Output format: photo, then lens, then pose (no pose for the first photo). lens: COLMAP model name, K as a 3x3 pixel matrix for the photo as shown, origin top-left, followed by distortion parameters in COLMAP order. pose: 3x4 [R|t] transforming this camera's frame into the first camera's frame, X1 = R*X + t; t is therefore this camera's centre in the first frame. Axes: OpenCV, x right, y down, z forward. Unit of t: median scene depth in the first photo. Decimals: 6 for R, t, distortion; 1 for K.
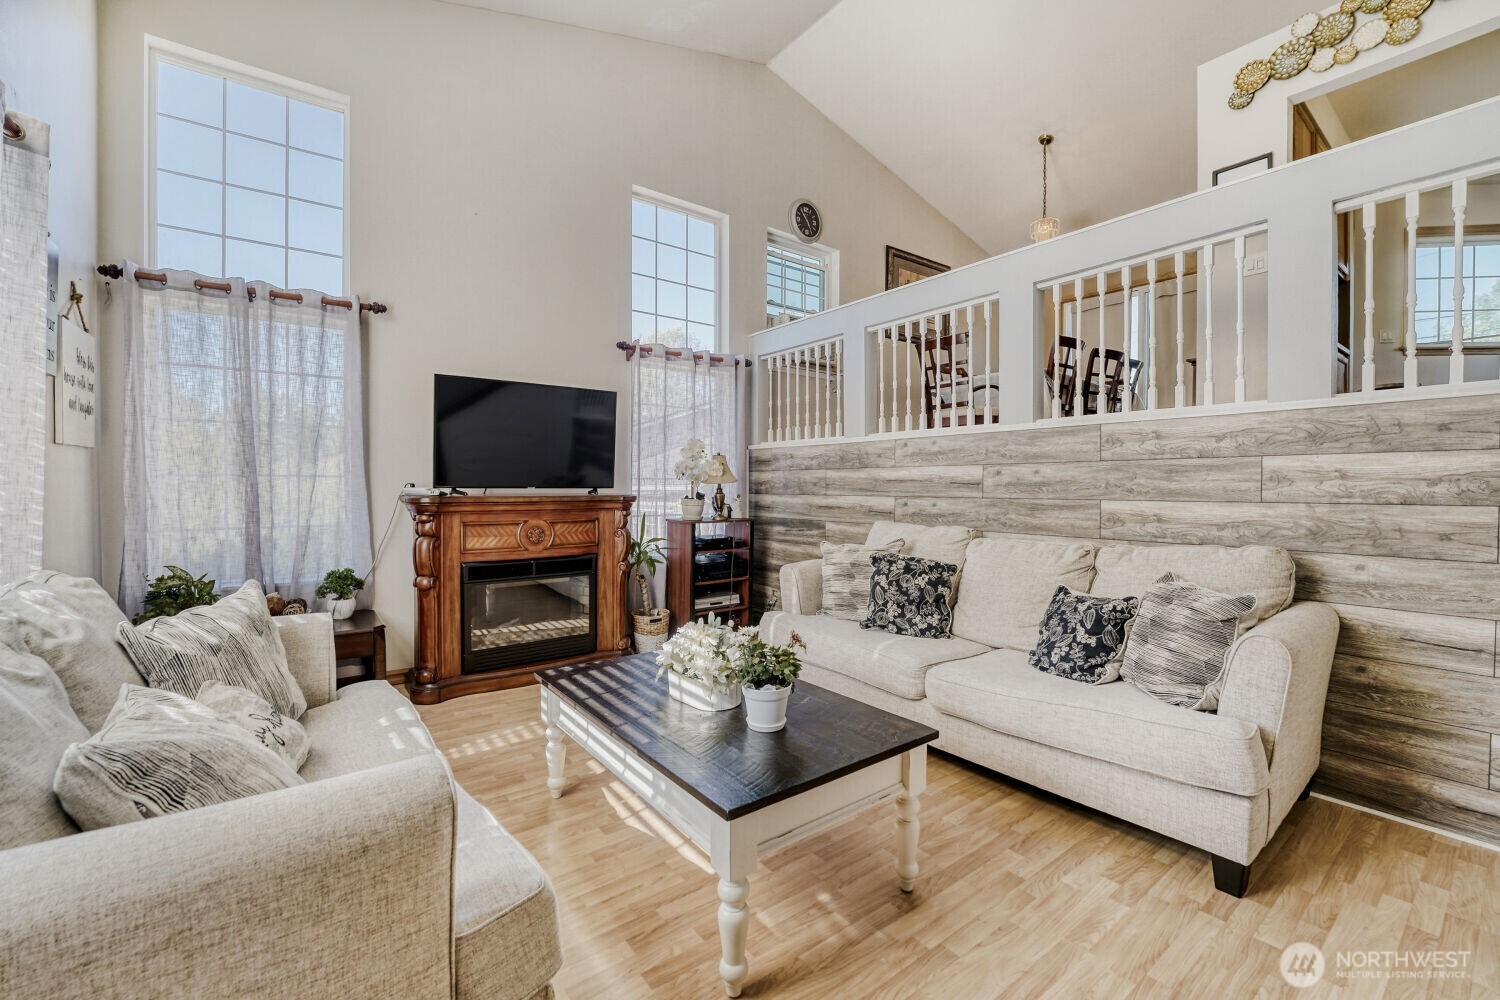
lens RADIAL K [[608.9, 0, 716.7], [0, 608.9, 484.0], [0, 0, 1]] dist [-0.002339, -0.000279]
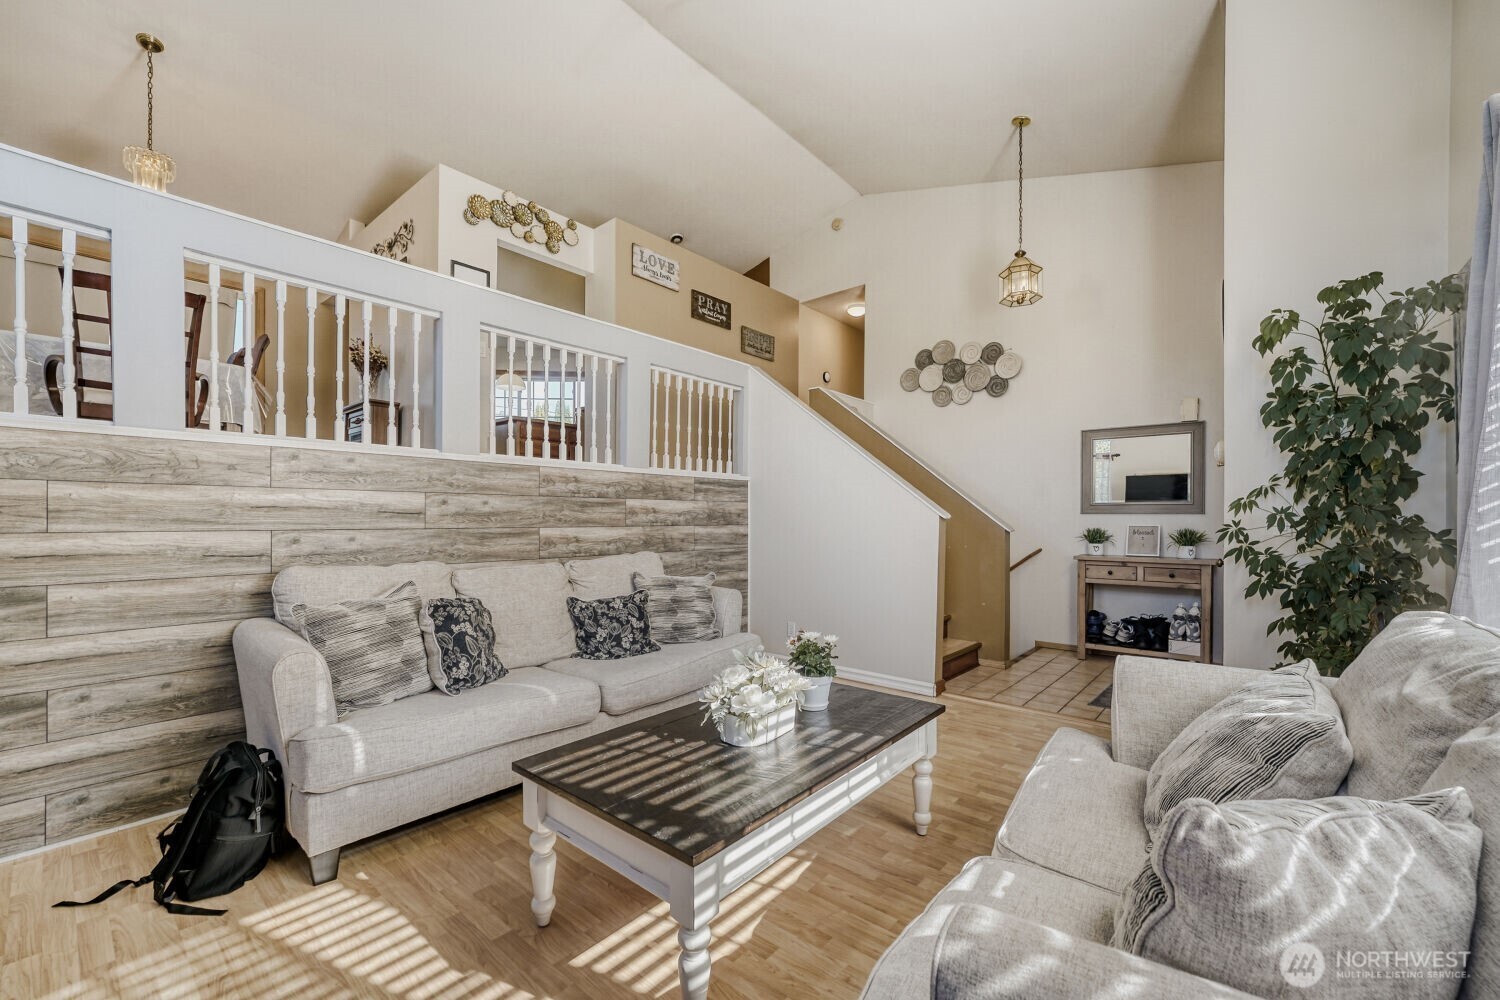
lens RADIAL K [[619.8, 0, 761.8], [0, 619.8, 509.6], [0, 0, 1]] dist [-0.004160, -0.000198]
pose [[-0.257764, 0.012874, 0.966122, -0.639187], [-0.004874, 0.999881, -0.014625, 0.005733], [-0.966196, -0.008478, -0.257671, 0.813052]]
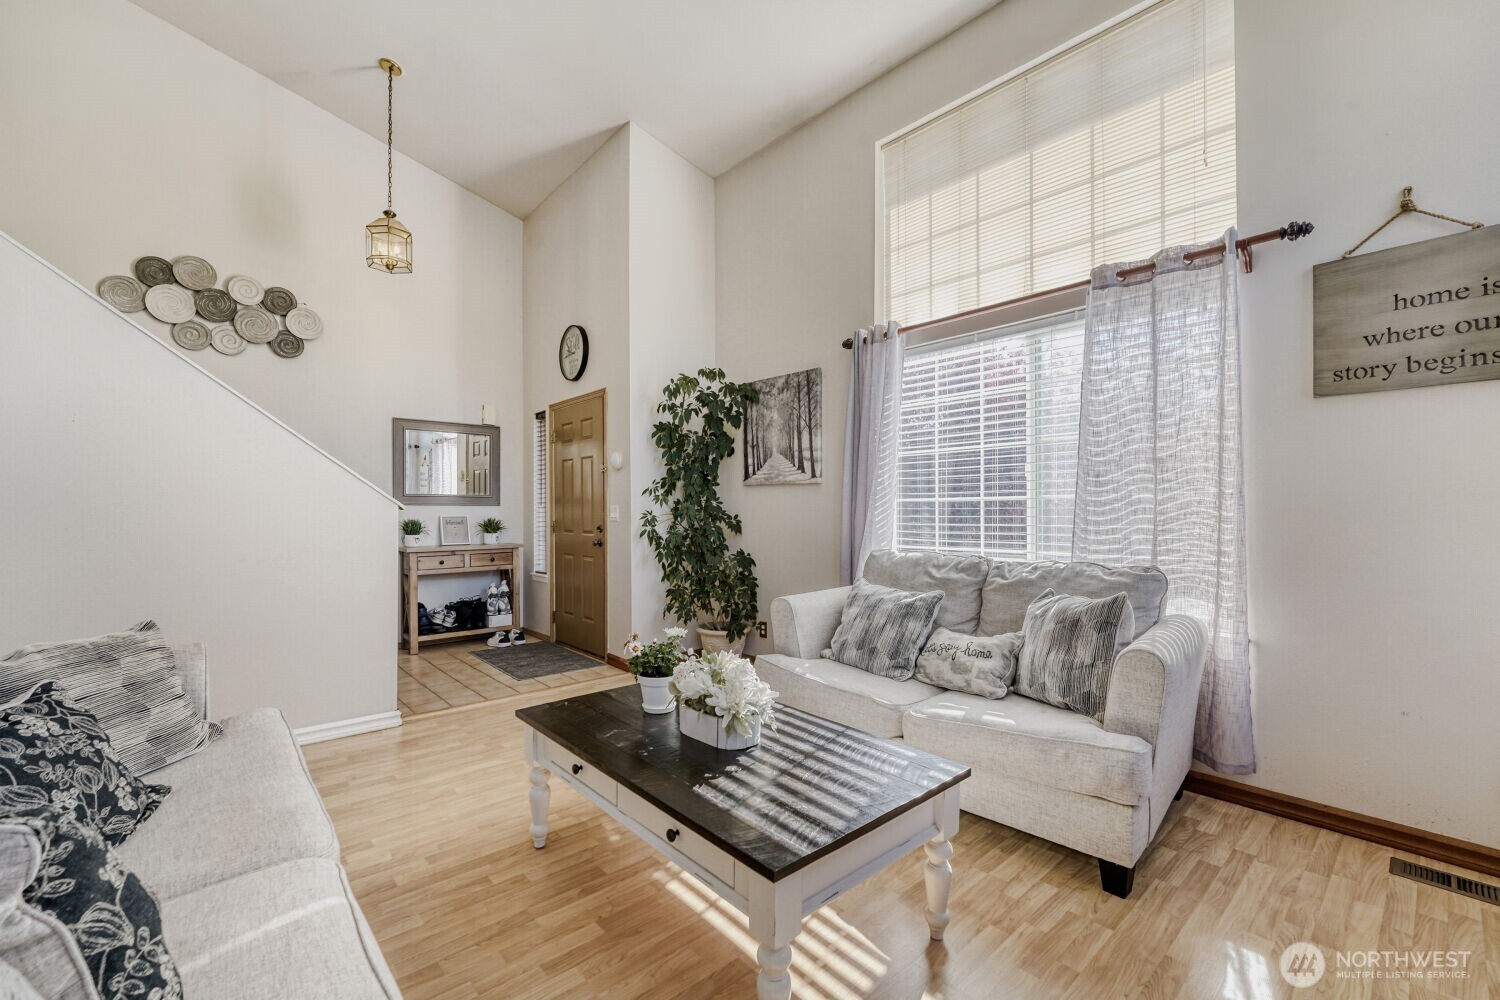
lens RADIAL K [[619.8, 0, 761.8], [0, 619.8, 509.6], [0, 0, 1]] dist [-0.004160, -0.000198]
pose [[-0.992690, 0.003231, -0.120647, 0.022408], [0.003618, 0.999989, -0.002986, 0.008330], [0.120637, -0.003401, -0.992691, 1.262377]]
